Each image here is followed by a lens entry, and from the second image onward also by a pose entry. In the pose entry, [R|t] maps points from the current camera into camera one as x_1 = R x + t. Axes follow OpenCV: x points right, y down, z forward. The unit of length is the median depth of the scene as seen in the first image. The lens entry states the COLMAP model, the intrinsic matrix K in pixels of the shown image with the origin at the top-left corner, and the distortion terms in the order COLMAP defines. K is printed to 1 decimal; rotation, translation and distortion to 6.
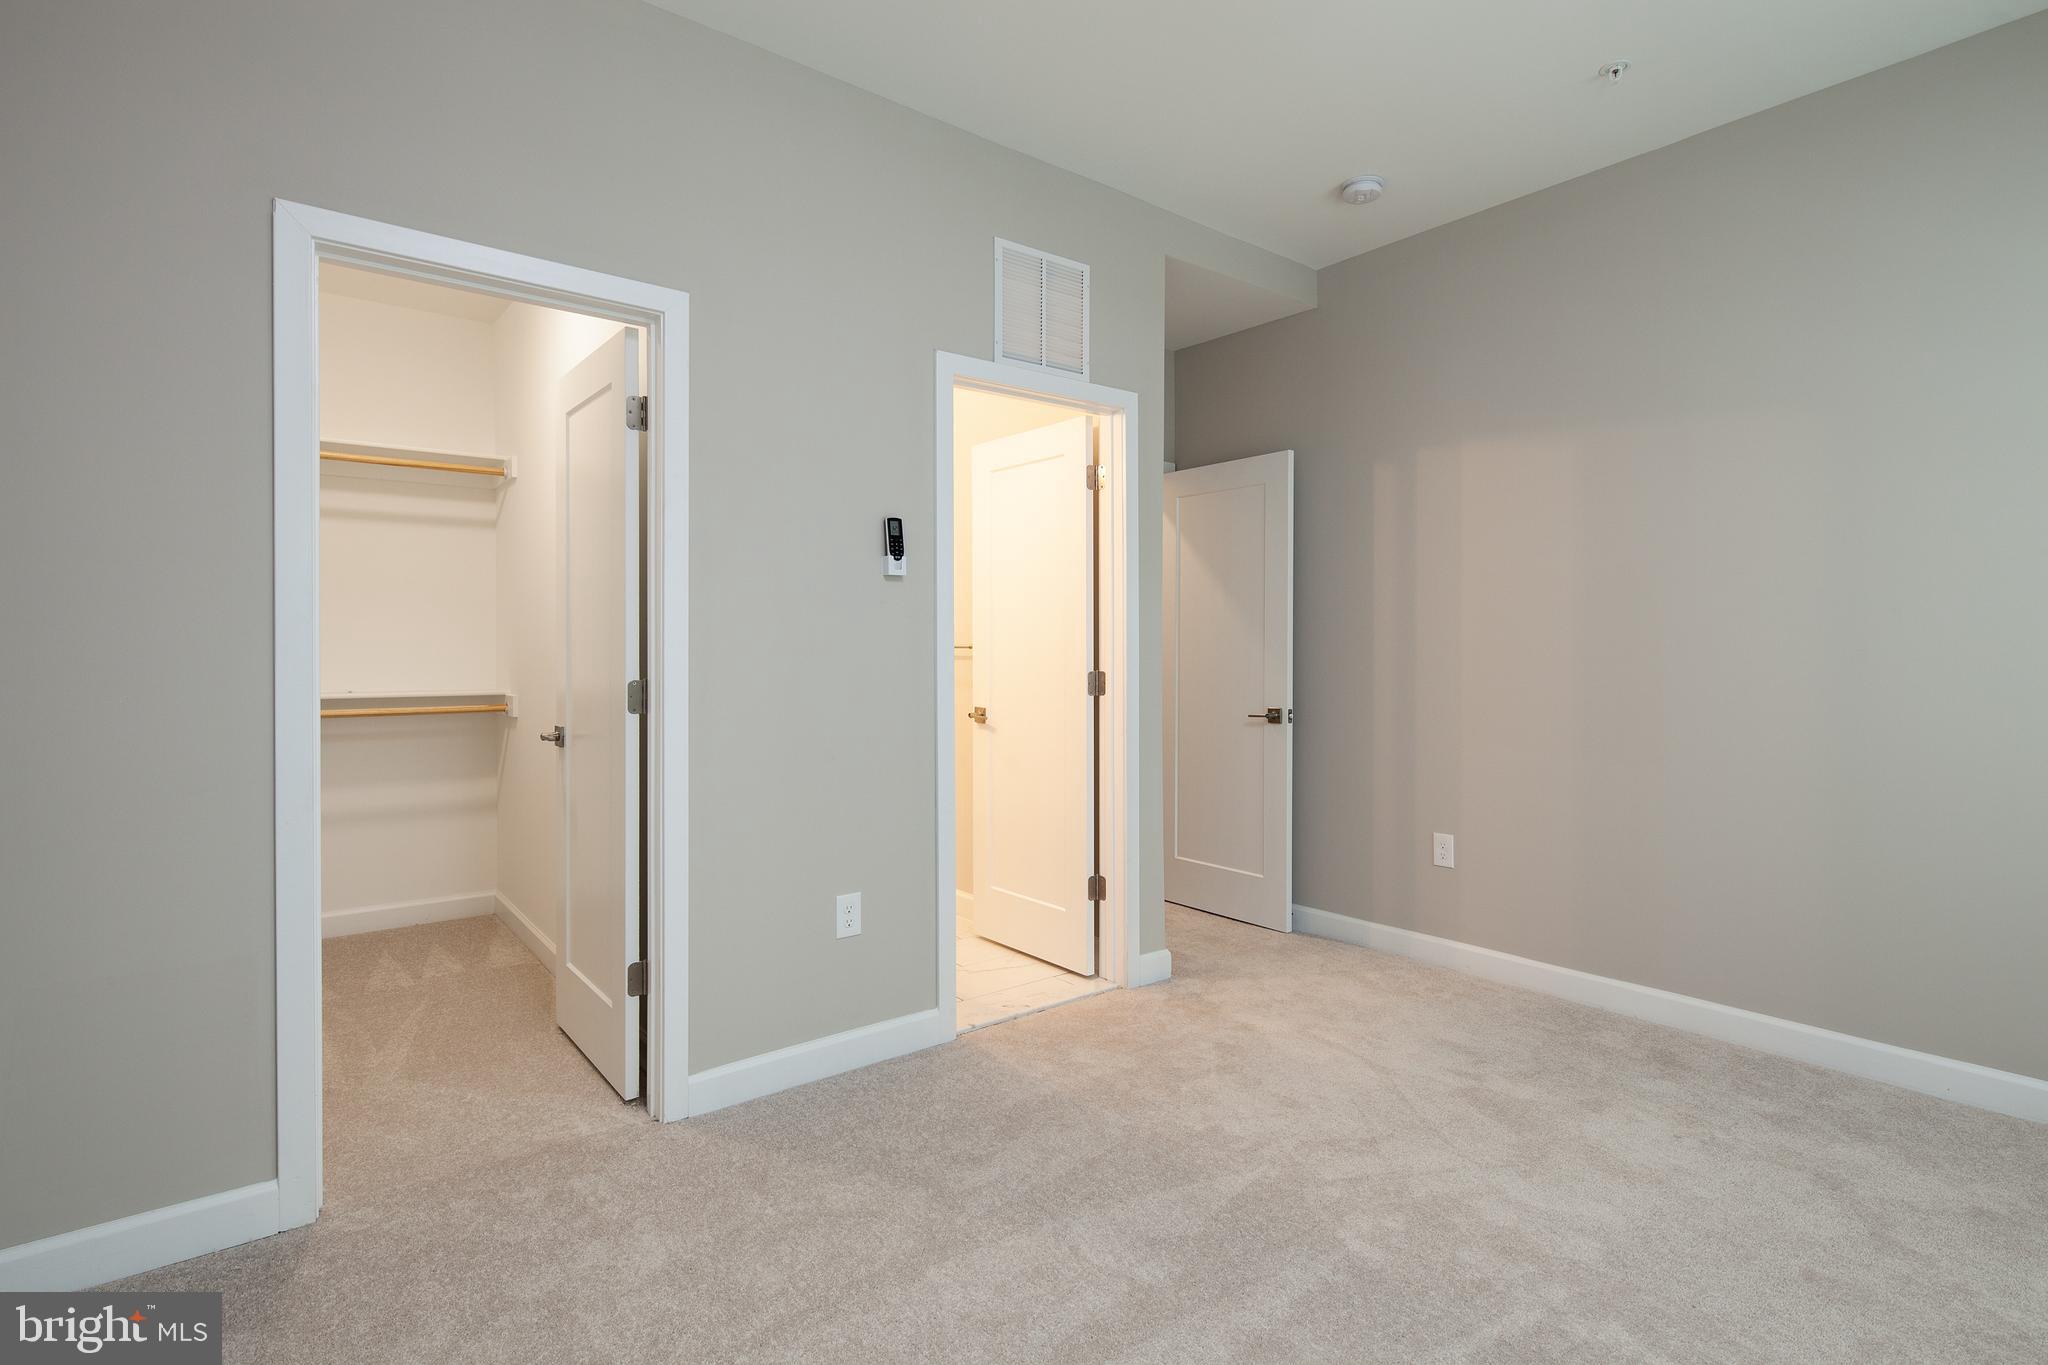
lens RADIAL K [[1008.9, 0, 1024.9], [0, 1008.9, 666.0], [0, 0, 1]] dist [0.006861, -0.005527]
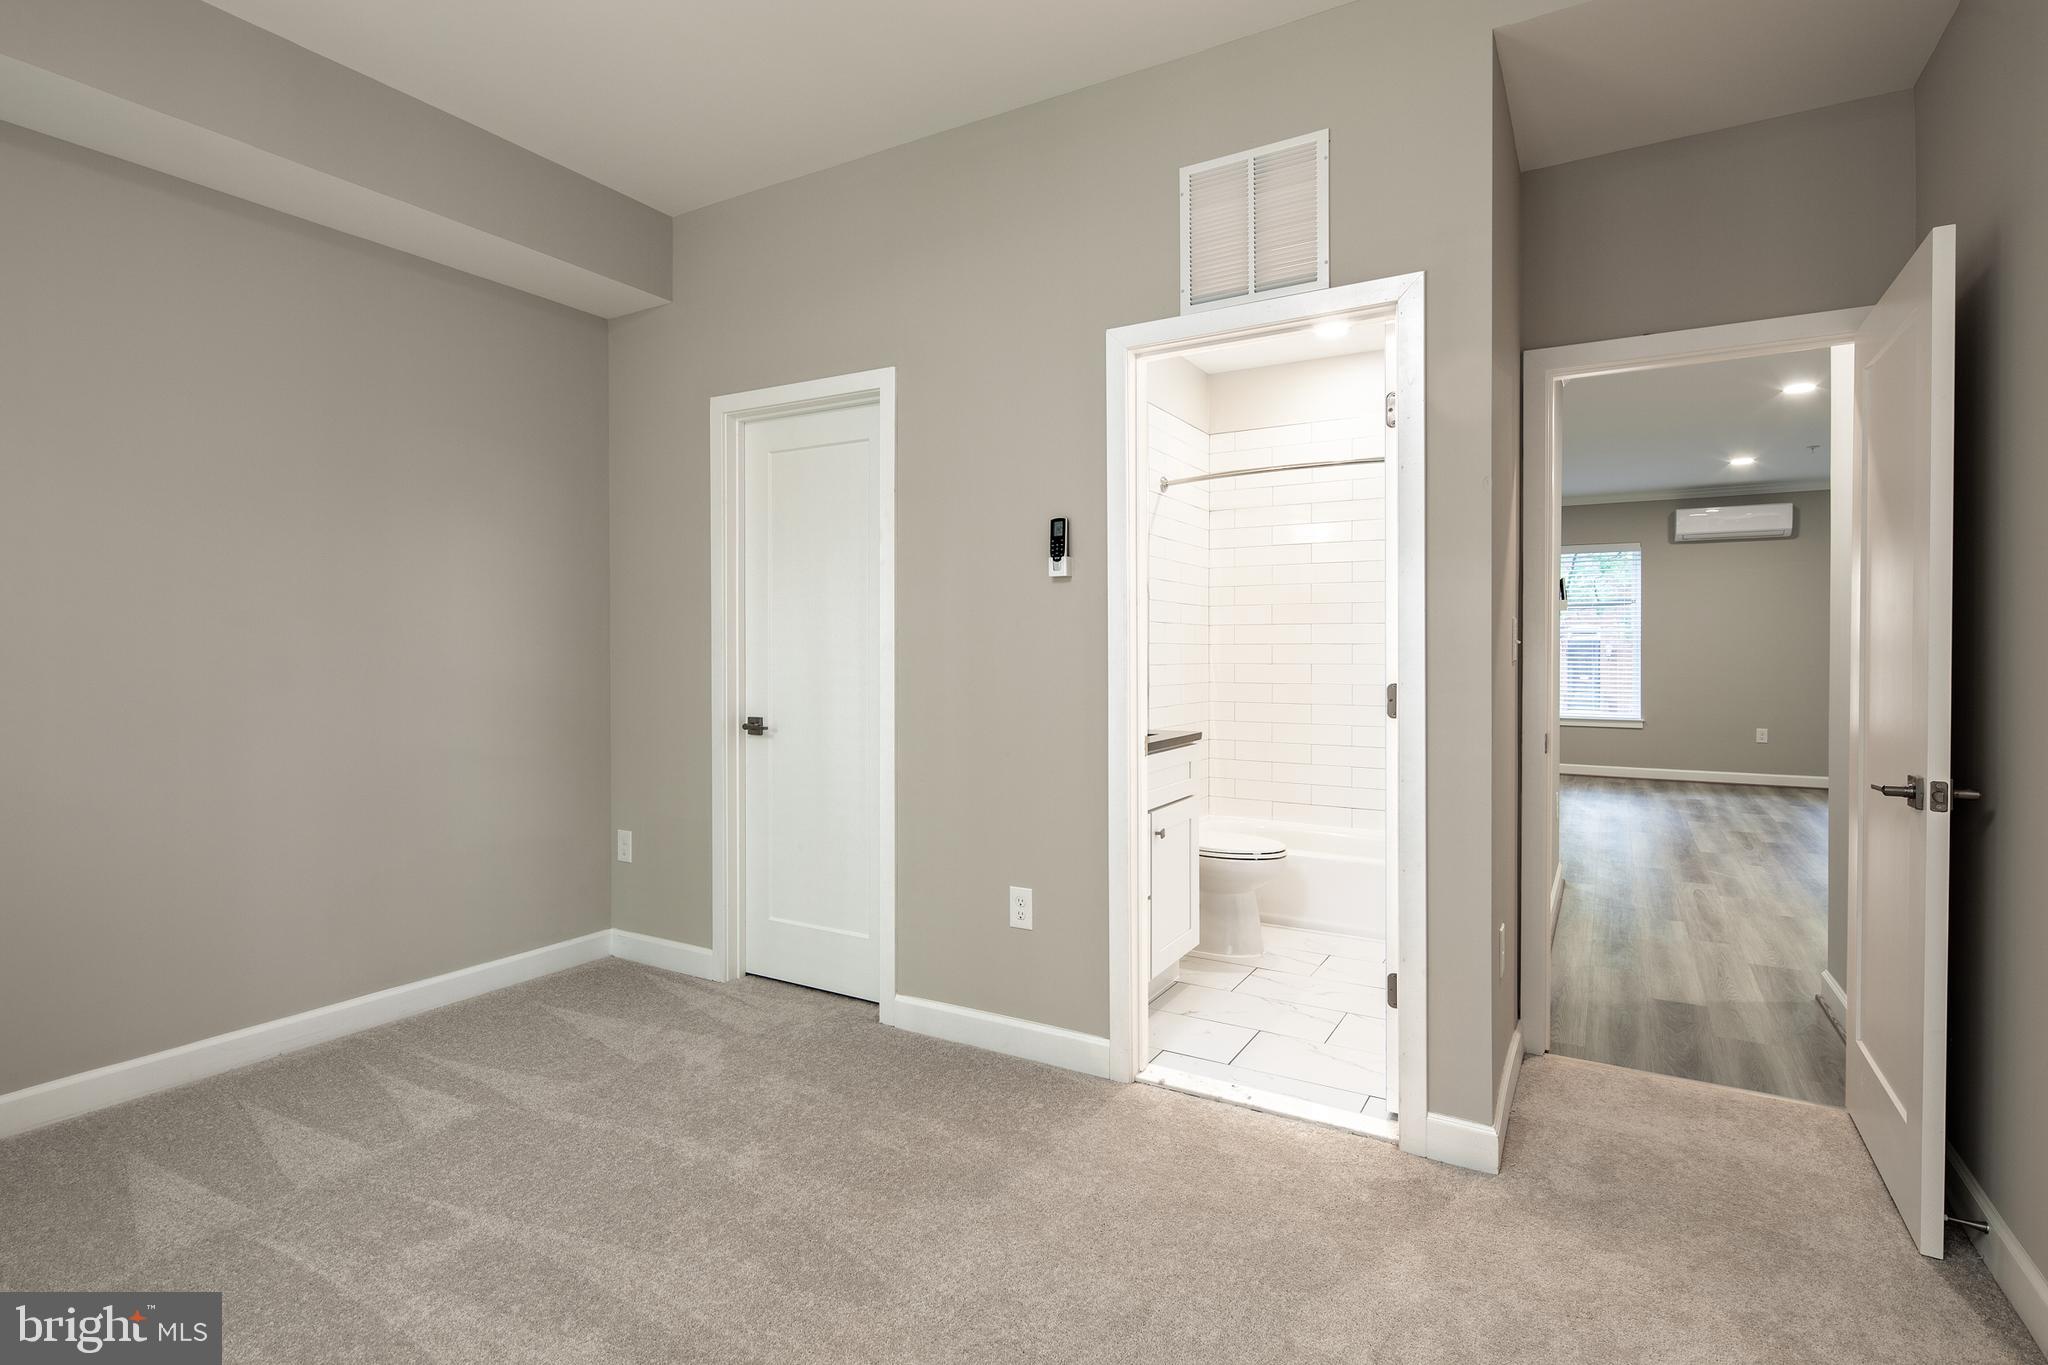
lens RADIAL K [[1008.9, 0, 1039.0], [0, 1008.9, 661.2], [0, 0, 1]] dist [0.006861, -0.005527]
pose [[0.360555, 0.012776, -0.932650, 0.786582], [-0.014545, 0.999862, 0.008074, -0.015110], [0.932624, 0.010654, 0.360691, 0.632235]]
